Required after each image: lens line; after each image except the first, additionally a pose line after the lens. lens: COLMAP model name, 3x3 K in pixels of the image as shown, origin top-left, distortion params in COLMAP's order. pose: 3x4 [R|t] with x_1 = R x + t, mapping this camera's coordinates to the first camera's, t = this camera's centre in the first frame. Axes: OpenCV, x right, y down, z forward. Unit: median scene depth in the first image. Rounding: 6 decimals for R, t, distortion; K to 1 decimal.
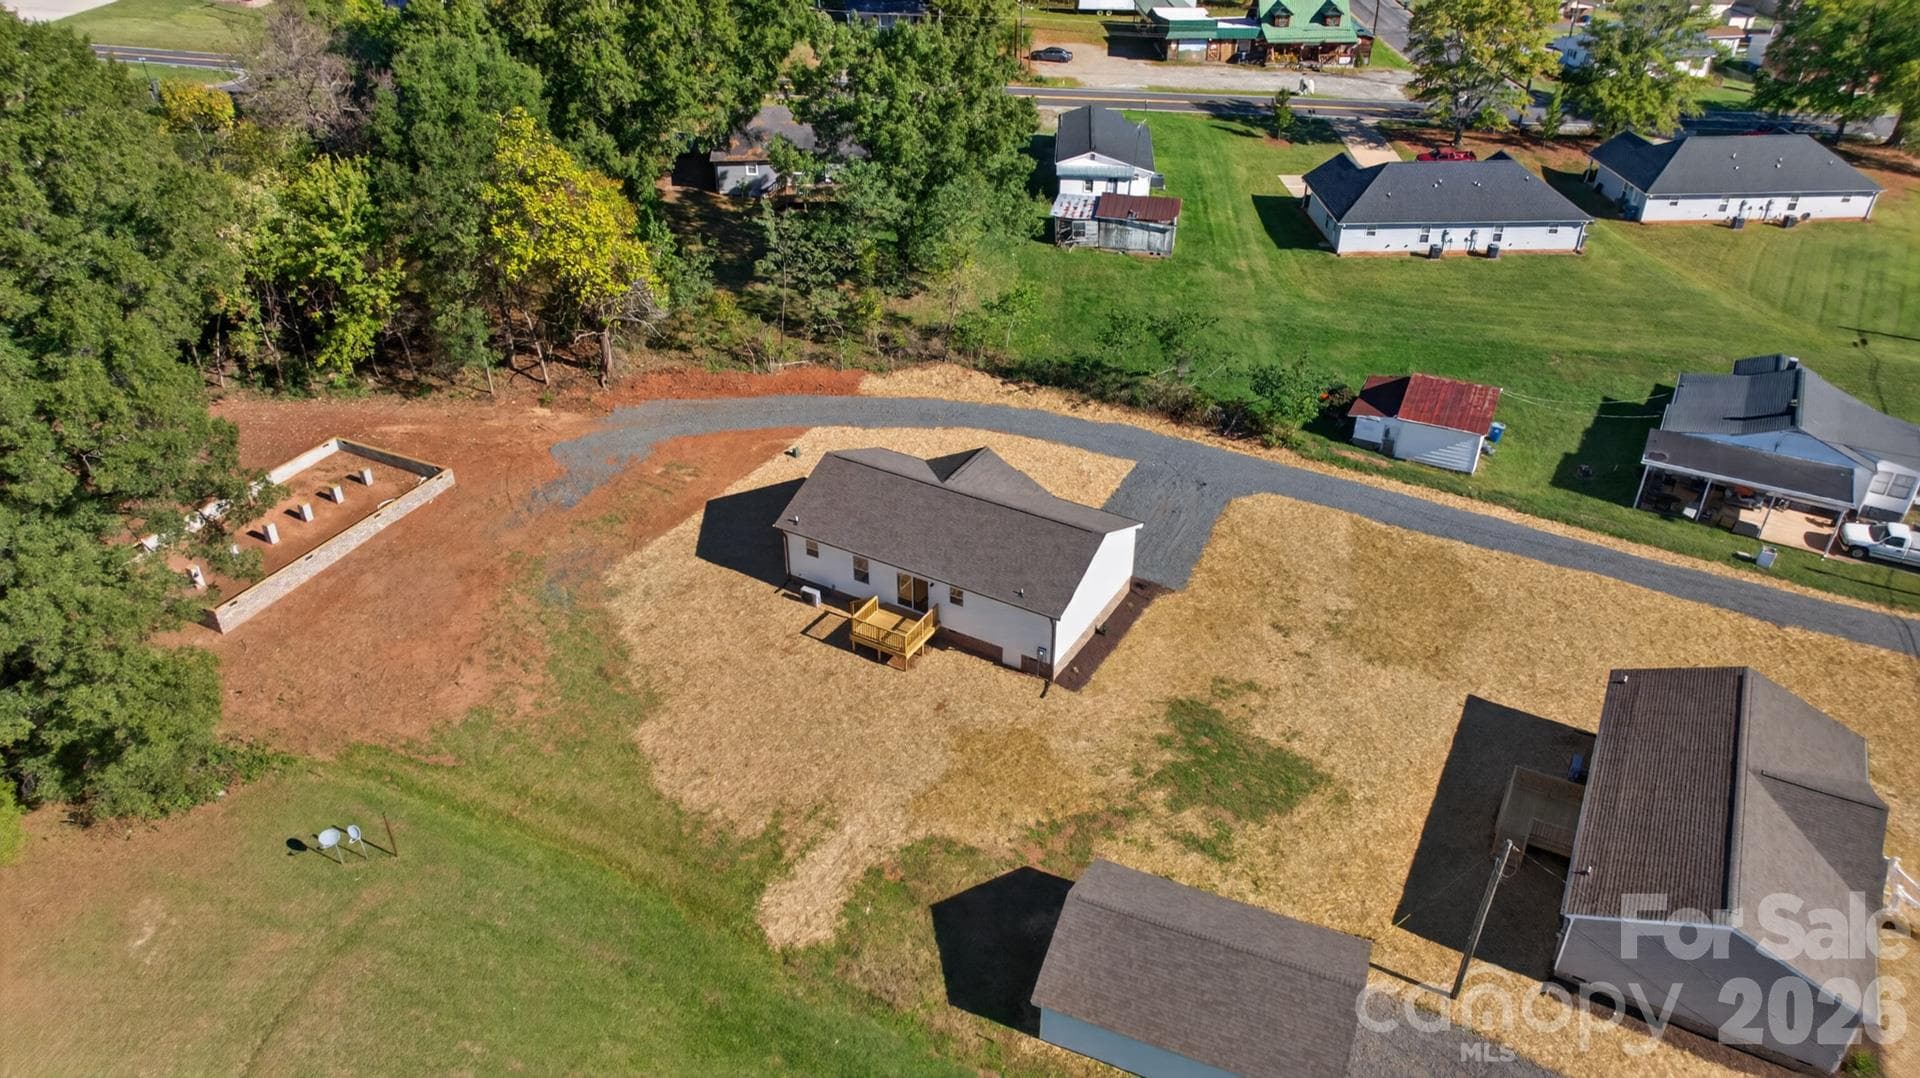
lens RADIAL K [[1297.6, 0, 960.0], [0, 1297.6, 539.0], [0, 0, 1]] dist [0.010001, 0.007190]
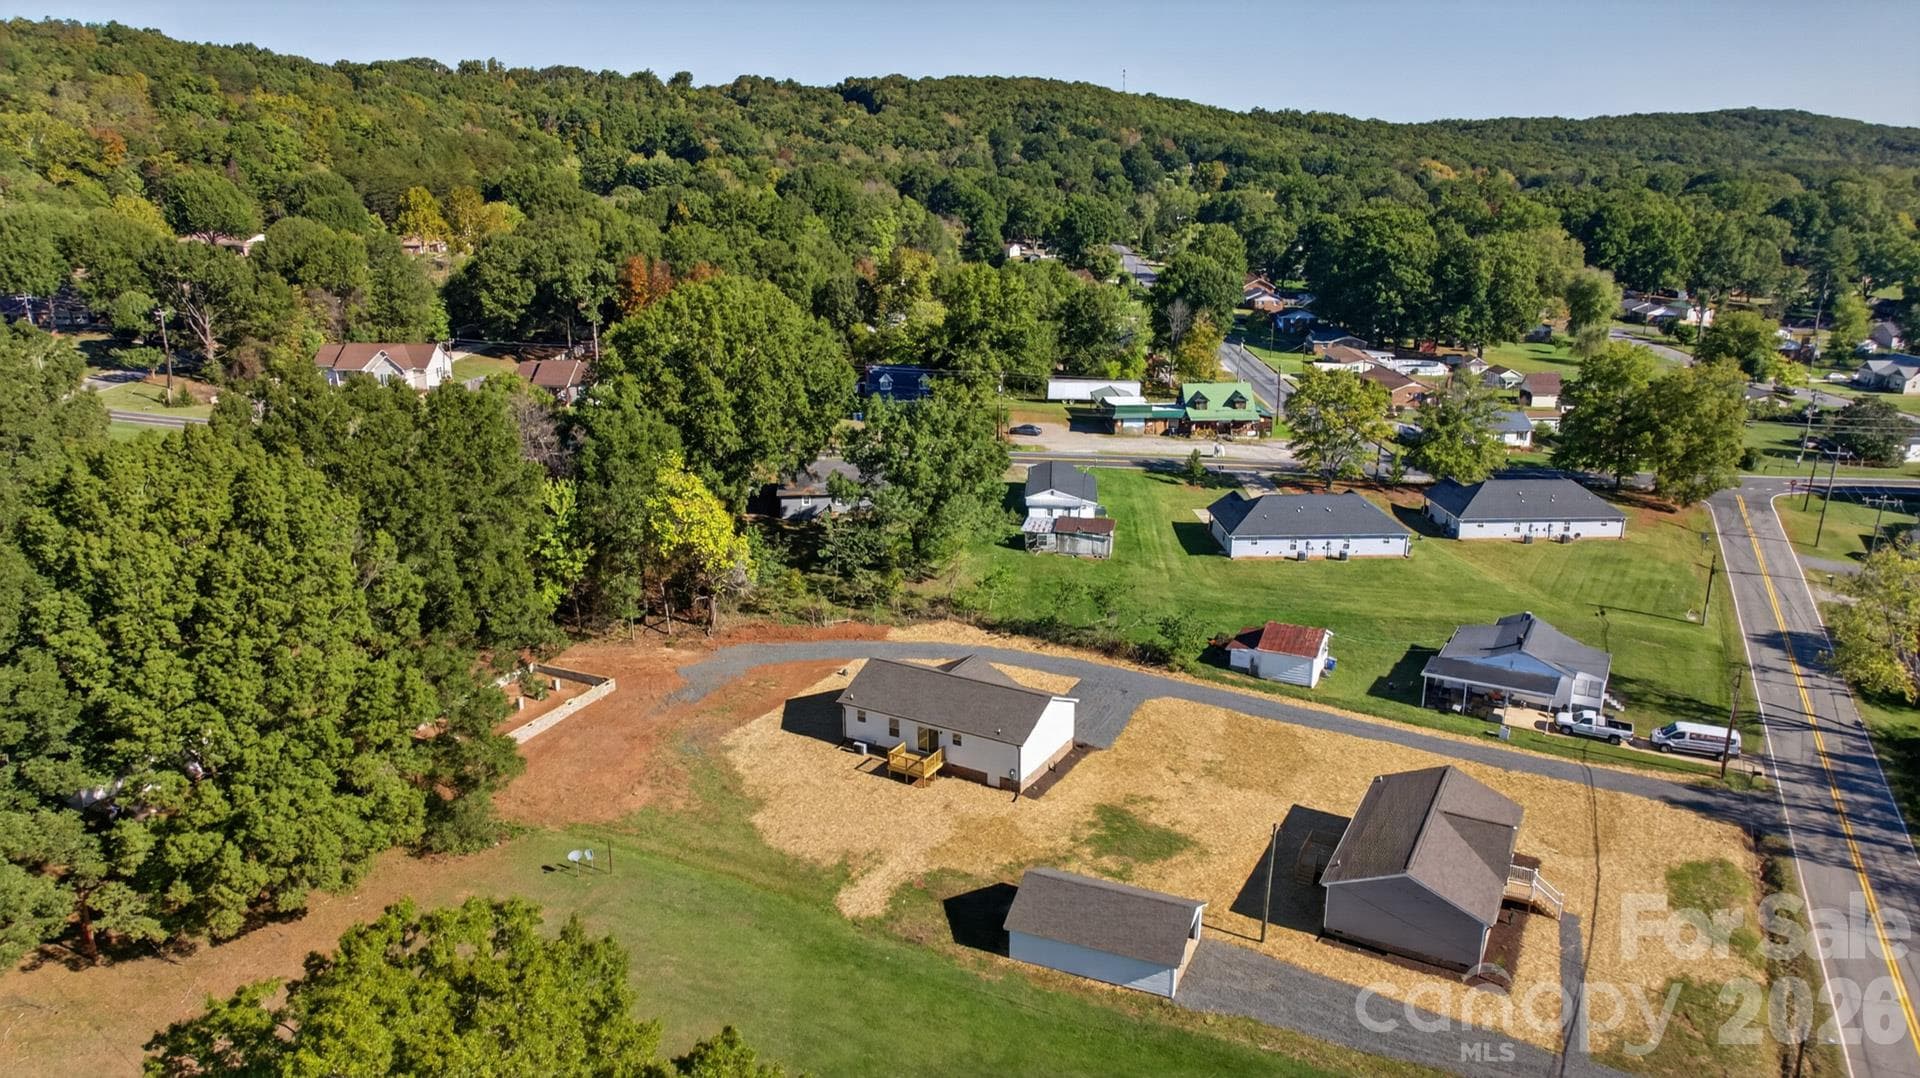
lens RADIAL K [[1335.6, 0, 960.0], [0, 1335.6, 539.0], [0, 0, 1]] dist [0.003949, -0.001956]
pose [[0.999979, -0.003307, 0.005628, -0.005707], [0.004777, 0.958348, -0.285562, 0.208412], [-0.004449, 0.285583, 0.958344, -0.457494]]
